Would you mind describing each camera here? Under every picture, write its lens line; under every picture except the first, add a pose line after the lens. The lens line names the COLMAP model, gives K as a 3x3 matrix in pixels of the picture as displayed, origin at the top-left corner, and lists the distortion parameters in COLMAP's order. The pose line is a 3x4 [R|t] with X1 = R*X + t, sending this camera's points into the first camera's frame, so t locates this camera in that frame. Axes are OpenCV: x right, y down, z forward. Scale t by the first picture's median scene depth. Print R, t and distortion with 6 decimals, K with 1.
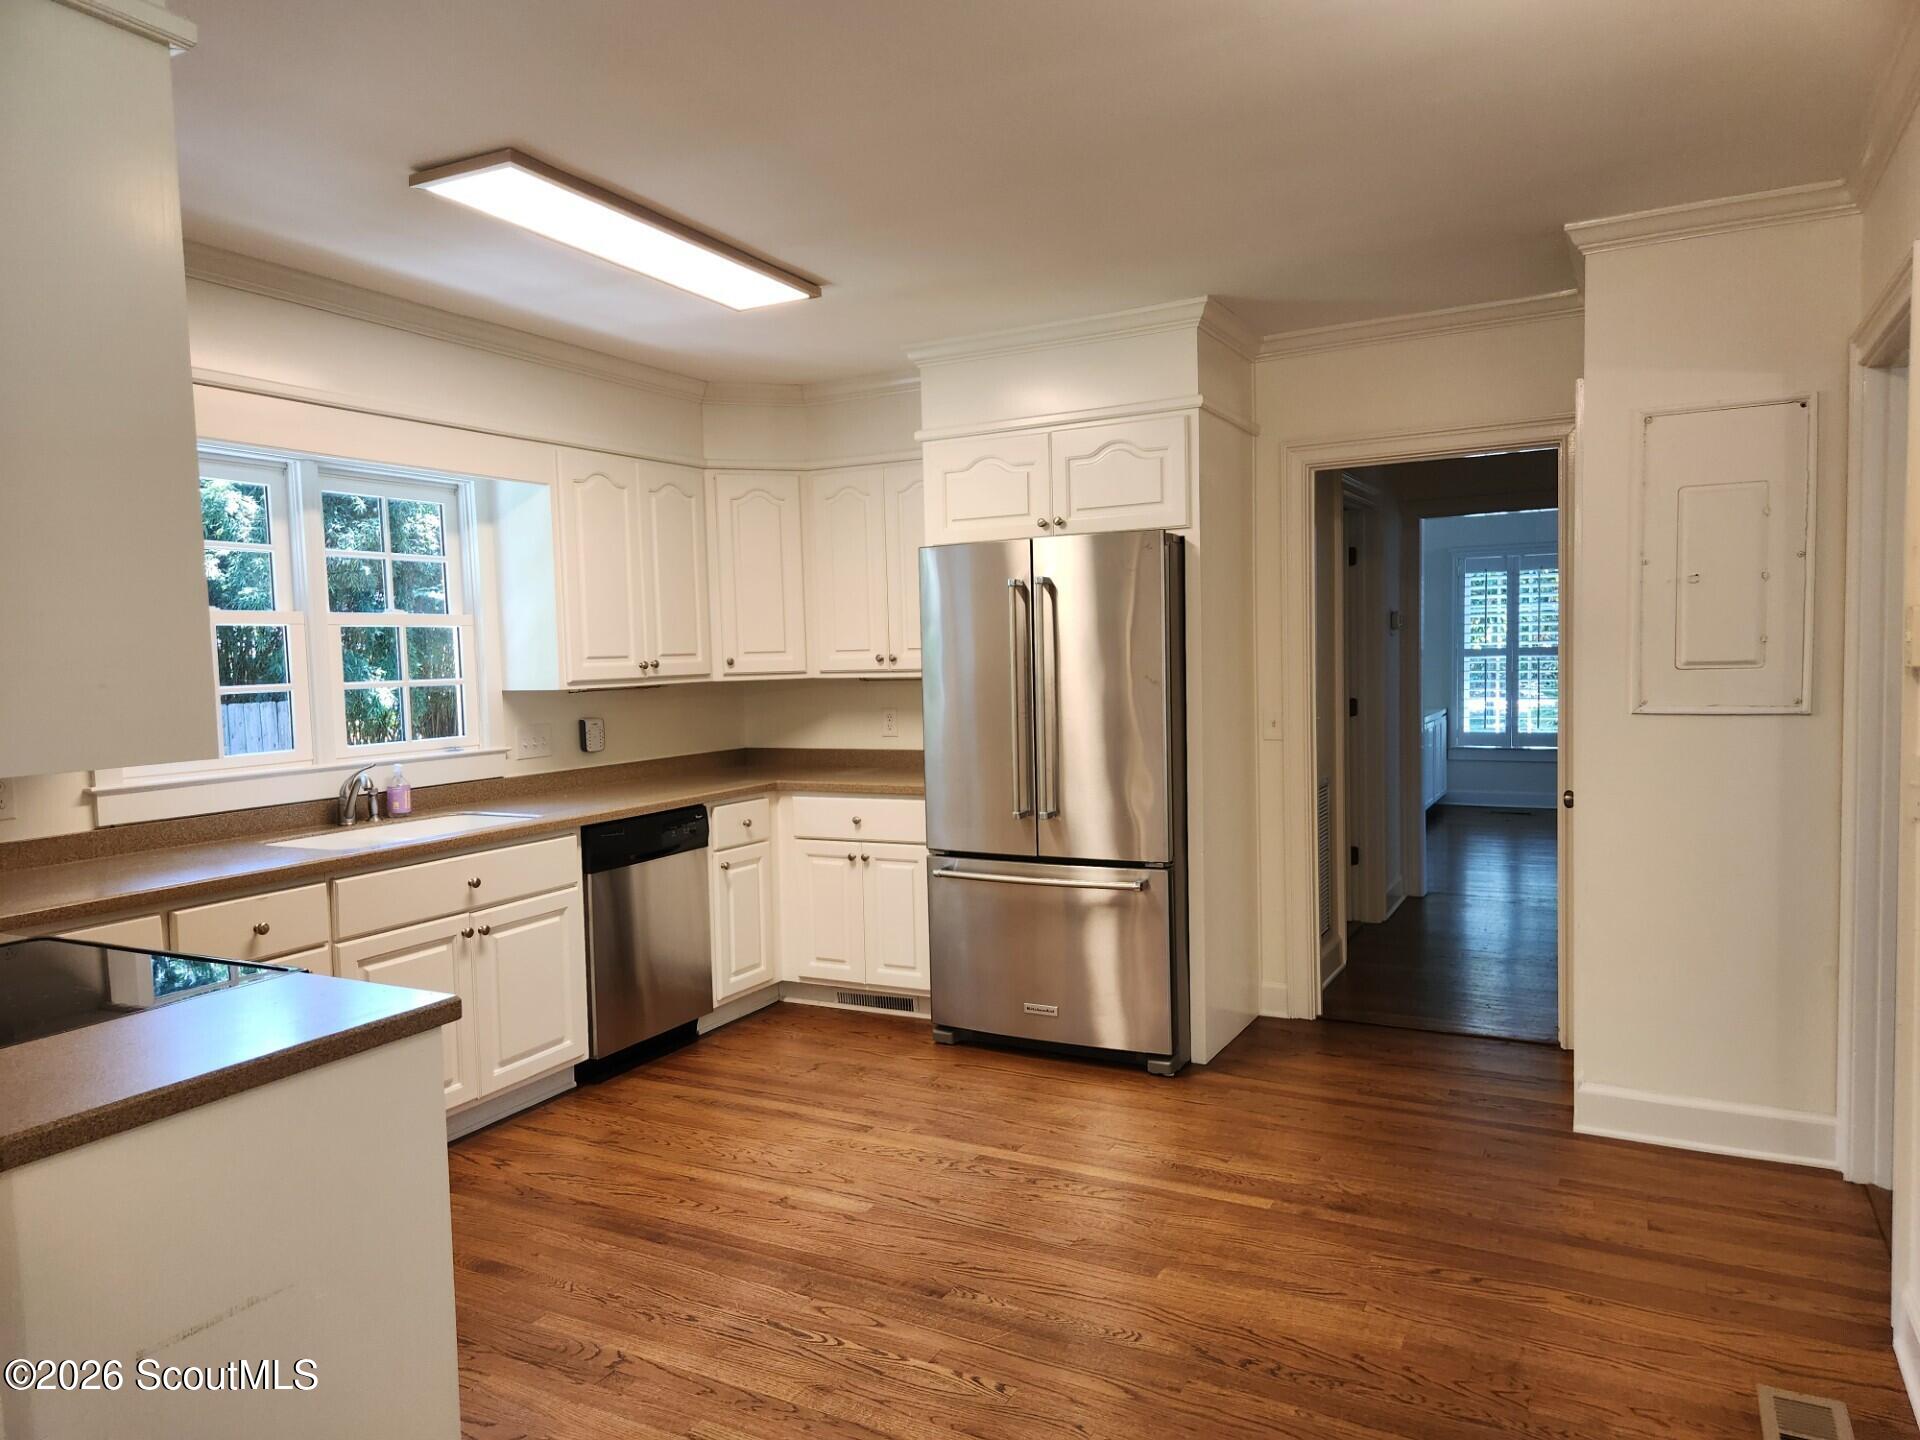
lens RADIAL K [[1275.3, 0, 952.6], [0, 1275.3, 722.6], [0, 0, 1]] dist [0.054426, -0.031715]
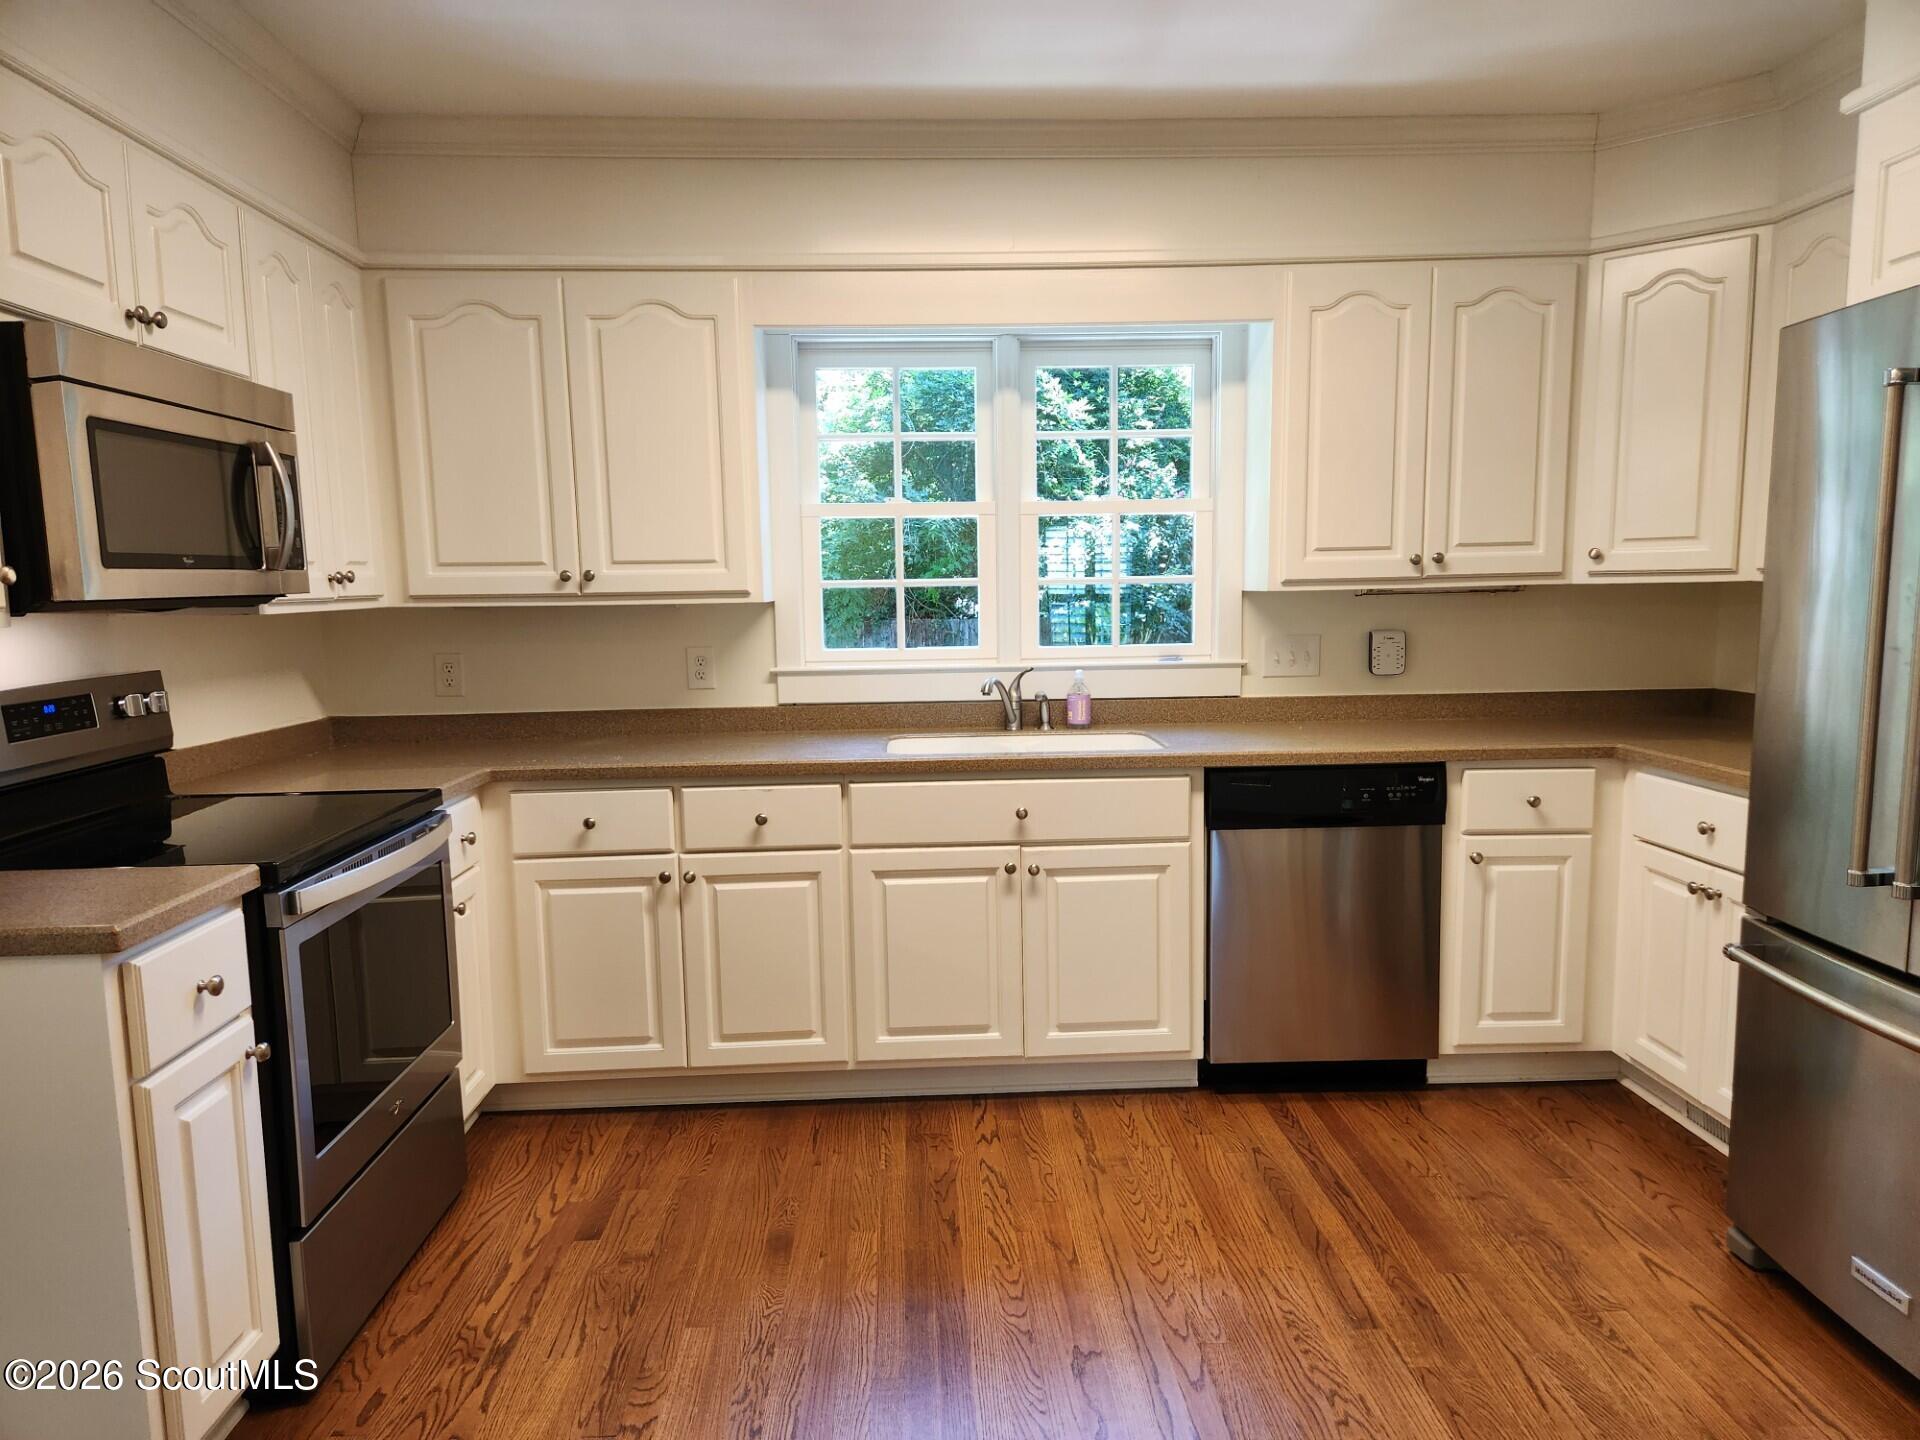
lens RADIAL K [[1275.3, 0, 953.7], [0, 1275.3, 733.4], [0, 0, 1]] dist [0.054426, -0.031715]
pose [[0.505806, 0.121206, -0.854090, 0.279855], [-0.045698, 0.992455, 0.113779, -0.020042], [0.861436, -0.018520, 0.507528, 0.452245]]
